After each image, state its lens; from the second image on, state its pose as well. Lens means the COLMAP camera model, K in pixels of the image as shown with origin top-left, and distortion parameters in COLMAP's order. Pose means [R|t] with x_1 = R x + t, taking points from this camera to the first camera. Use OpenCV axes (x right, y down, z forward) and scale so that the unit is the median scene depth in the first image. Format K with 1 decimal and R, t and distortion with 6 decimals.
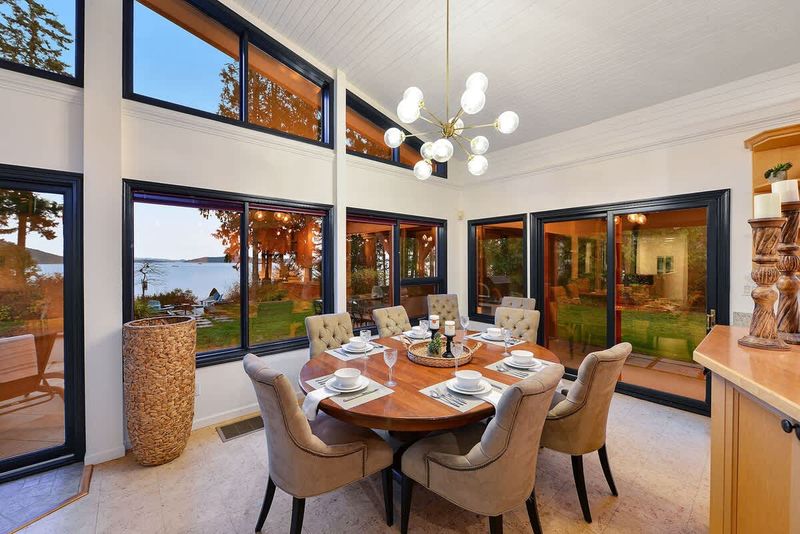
lens RADIAL K [[320.1, 0, 400.0], [0, 320.1, 267.0], [0, 0, 1]] dist [-0.000500, -0.000104]
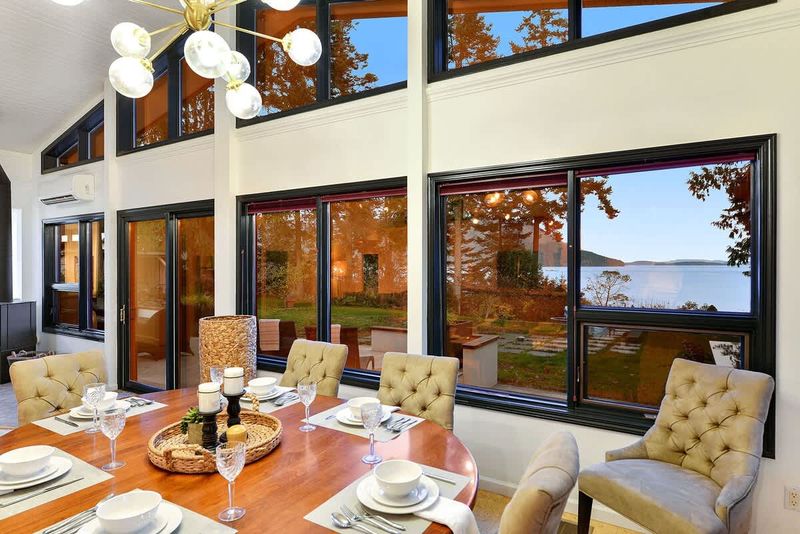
lens RADIAL K [[456.3, 0, 400.0], [0, 456.3, 267.0], [0, 0, 1]] dist [-0.000460, -0.000021]
pose [[0.289246, 0.011614, -0.957184, 0.126419], [-0.018907, 0.999801, 0.006418, -0.006930], [0.957068, 0.016241, 0.289408, 0.136286]]
